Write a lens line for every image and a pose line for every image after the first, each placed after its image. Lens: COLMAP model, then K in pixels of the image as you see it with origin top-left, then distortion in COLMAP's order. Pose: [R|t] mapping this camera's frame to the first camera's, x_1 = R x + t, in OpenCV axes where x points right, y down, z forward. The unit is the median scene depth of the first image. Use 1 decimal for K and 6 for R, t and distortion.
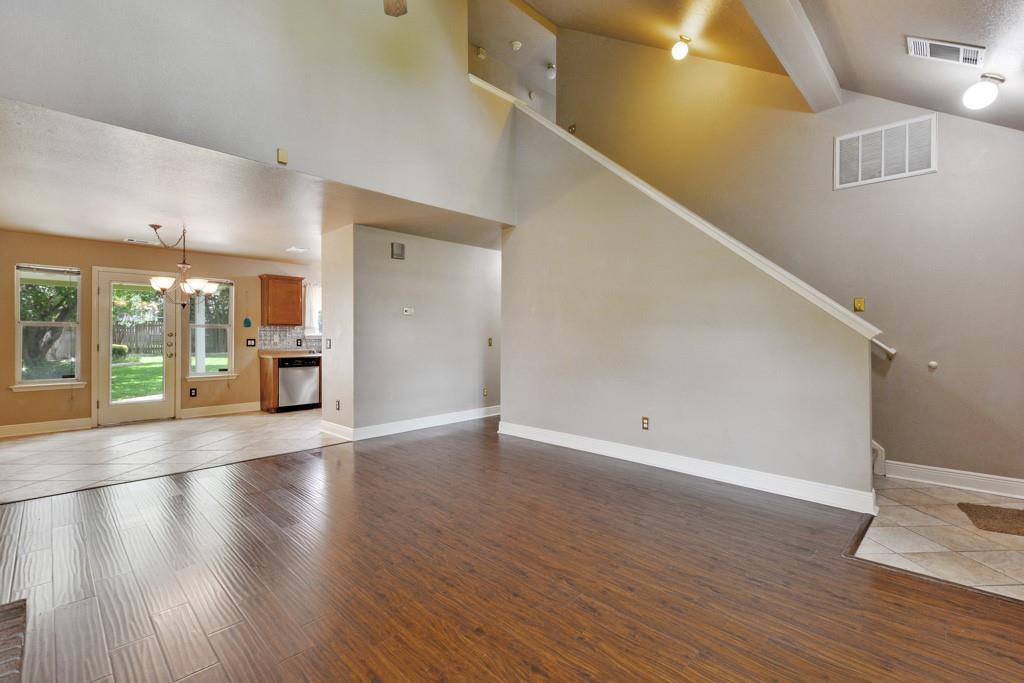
lens RADIAL K [[452.4, 0, 518.2], [0, 452.4, 338.8], [0, 0, 1]] dist [0.007419, -0.003397]
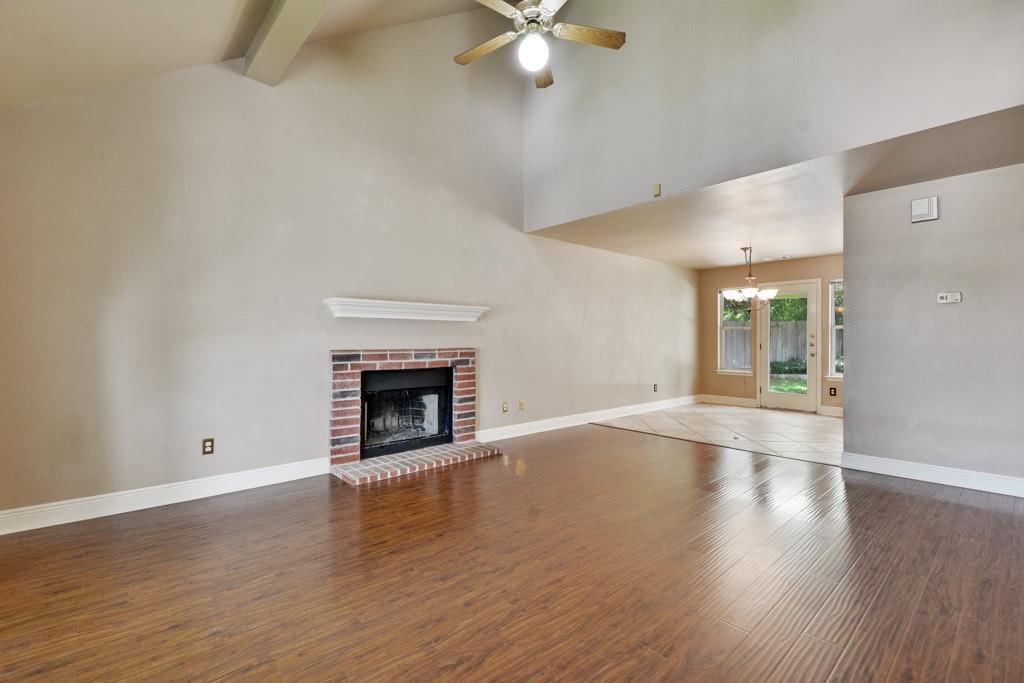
lens RADIAL K [[452.4, 0, 520.9], [0, 452.4, 340.4], [0, 0, 1]] dist [0.007419, -0.003397]
pose [[-0.058484, 0.005394, -0.998274, 0.402921], [-0.005805, 0.999967, 0.005743, -0.000610], [0.998271, 0.006131, -0.058451, 0.395057]]
